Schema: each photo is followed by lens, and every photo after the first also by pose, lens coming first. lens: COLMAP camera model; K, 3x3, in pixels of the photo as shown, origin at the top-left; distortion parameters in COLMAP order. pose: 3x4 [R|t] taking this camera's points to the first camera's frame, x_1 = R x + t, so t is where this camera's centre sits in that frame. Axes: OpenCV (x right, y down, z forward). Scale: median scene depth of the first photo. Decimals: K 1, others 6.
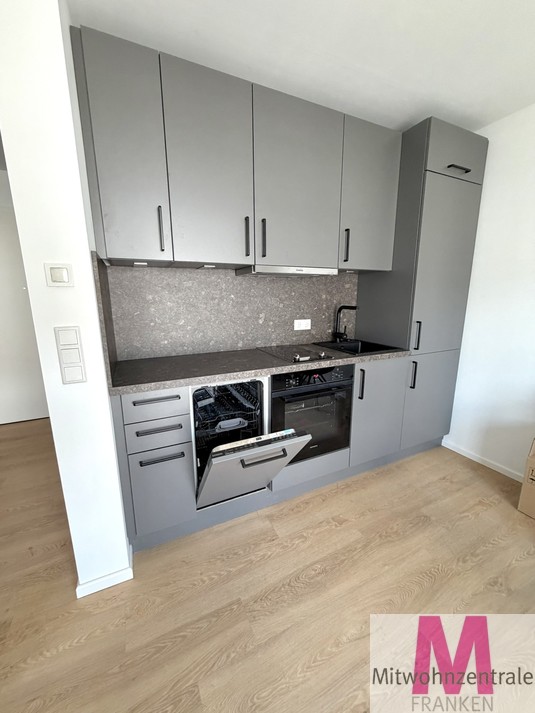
lens RADIAL K [[285.3, 0, 267.8], [0, 285.3, 354.1], [0, 0, 1]] dist [0.000632, 0.000042]
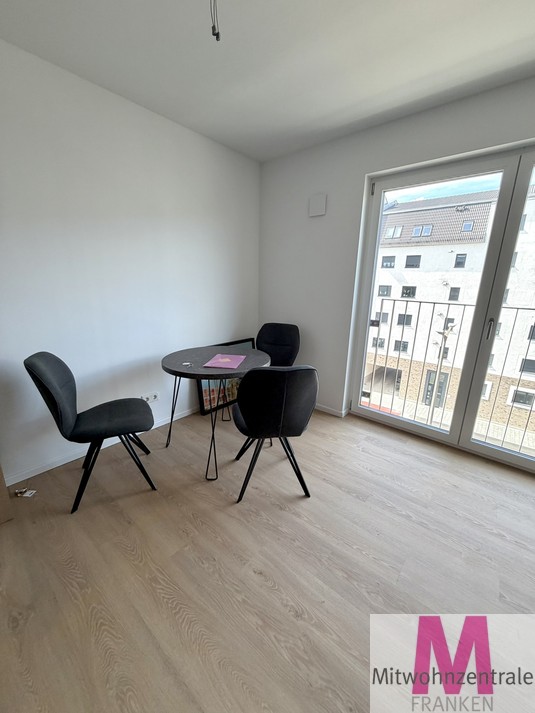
lens RADIAL K [[285.3, 0, 267.8], [0, 285.3, 354.1], [0, 0, 1]] dist [0.000632, 0.000042]
pose [[-0.401344, -0.245888, 0.882305, -0.138616], [0.170053, 0.926539, 0.335569, -0.225290], [-0.900003, 0.284717, -0.330048, 1.146741]]
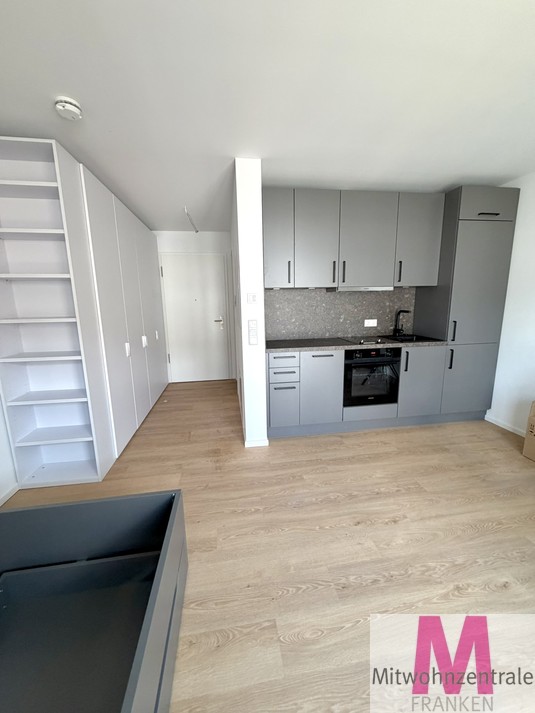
lens RADIAL K [[285.3, 0, 267.8], [0, 285.3, 354.1], [0, 0, 1]] dist [0.000632, 0.000042]
pose [[0.955380, 0.042390, -0.292321, 0.058536], [-0.046139, 0.998917, -0.005939, 0.103335], [0.291753, 0.019161, 0.956302, -0.641615]]
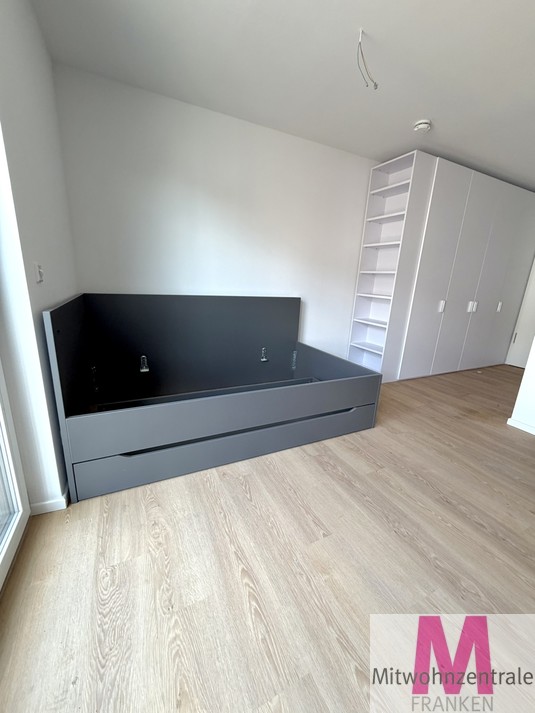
lens RADIAL K [[285.3, 0, 267.8], [0, 285.3, 354.1], [0, 0, 1]] dist [0.000632, 0.000042]
pose [[0.007748, 0.262041, -0.965026, 0.701325], [-0.246757, 0.935712, 0.252100, 0.201295], [0.969047, 0.236173, 0.071911, -0.544941]]
